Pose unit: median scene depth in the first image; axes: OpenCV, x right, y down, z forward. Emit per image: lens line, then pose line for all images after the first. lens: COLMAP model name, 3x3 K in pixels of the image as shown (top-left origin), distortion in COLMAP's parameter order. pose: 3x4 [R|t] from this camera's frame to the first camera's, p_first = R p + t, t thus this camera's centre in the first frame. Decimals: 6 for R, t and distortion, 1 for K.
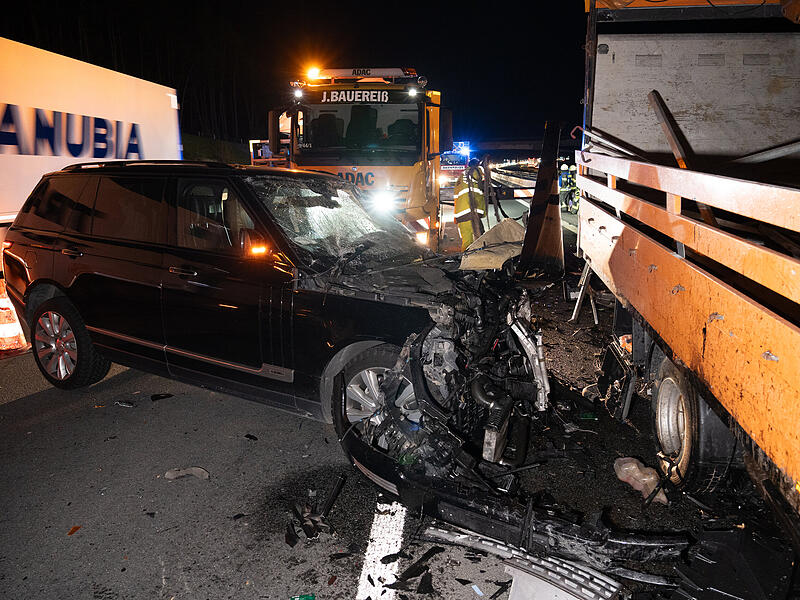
lens RADIAL K [[603.2, 0, 402.6], [0, 603.2, 297.7], [0, 0, 1]] dist [-0.025712, 0.006249]
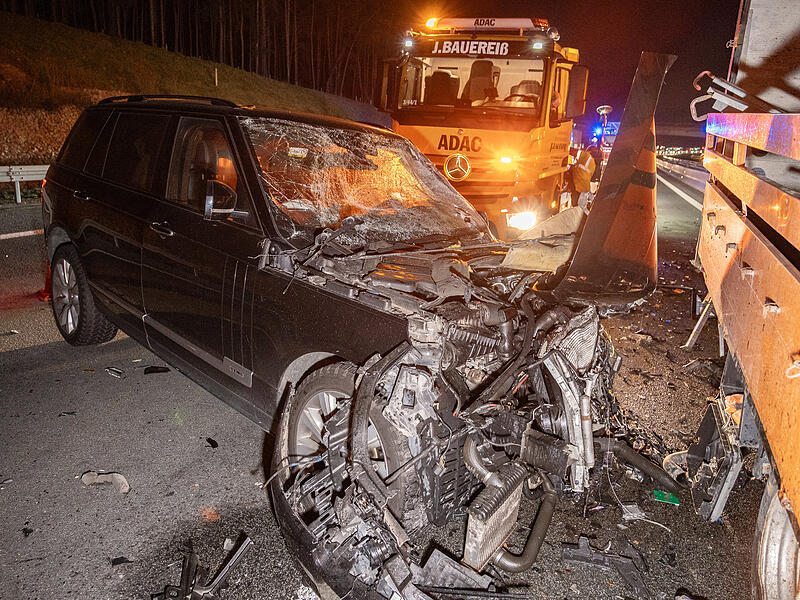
lens RADIAL K [[603.2, 0, 402.6], [0, 603.2, 297.7], [0, 0, 1]] dist [-0.025712, 0.006249]
pose [[0.964986, 0.128110, -0.228888, 0.152560], [-0.118044, 0.991360, 0.057200, -0.036876], [0.234238, -0.028178, 0.971771, 0.280524]]
